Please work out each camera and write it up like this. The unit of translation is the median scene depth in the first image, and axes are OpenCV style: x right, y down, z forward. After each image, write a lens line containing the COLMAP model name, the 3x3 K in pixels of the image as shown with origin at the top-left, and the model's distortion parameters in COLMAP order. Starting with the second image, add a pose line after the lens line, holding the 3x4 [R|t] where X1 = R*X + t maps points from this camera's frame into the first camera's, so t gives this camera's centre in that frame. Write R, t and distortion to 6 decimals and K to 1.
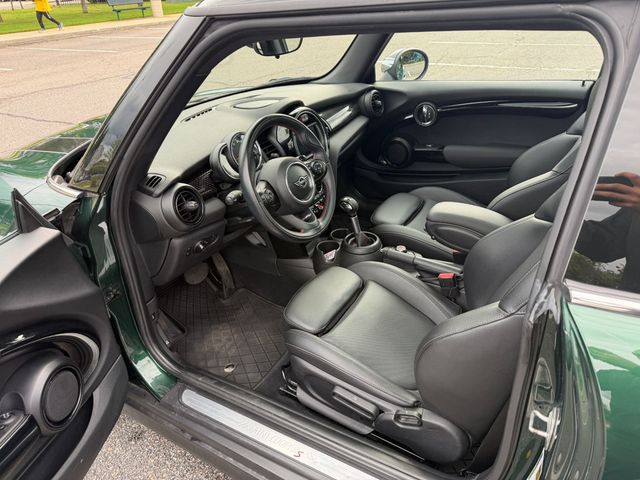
lens RADIAL K [[450.5, 0, 322.9], [0, 450.5, 238.5], [0, 0, 1]] dist [0.035160, -0.043158]
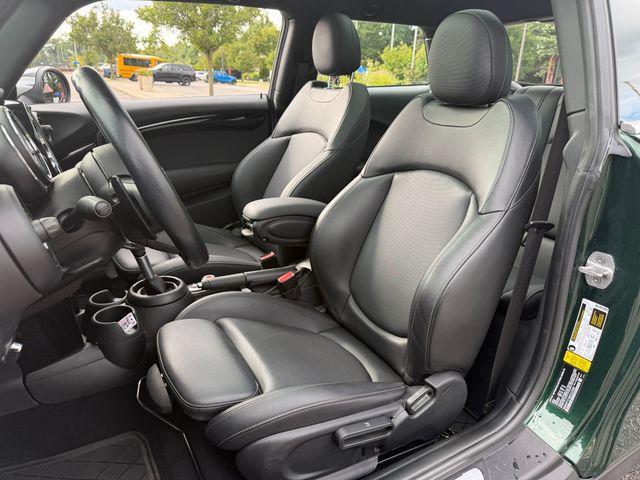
lens RADIAL K [[450.5, 0, 322.3], [0, 450.5, 237.9], [0, 0, 1]] dist [0.035160, -0.043158]
pose [[0.493140, -0.216836, 0.842493, -0.448867], [0.381059, 0.924431, 0.014877, 0.024921], [-0.782053, 0.313703, 0.538501, 0.475005]]
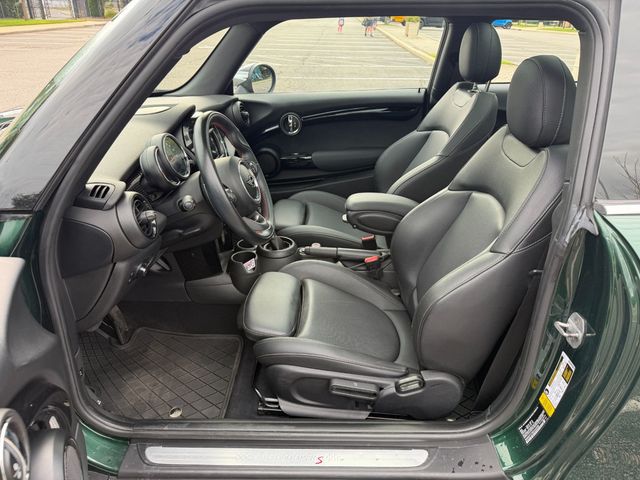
lens RADIAL K [[450.5, 0, 322.1], [0, 450.5, 238.0], [0, 0, 1]] dist [0.035160, -0.043158]
pose [[0.874183, -0.149318, 0.462069, -0.344645], [0.181647, 0.983020, -0.025991, 0.040428], [-0.450342, 0.106655, 0.886463, 0.095570]]
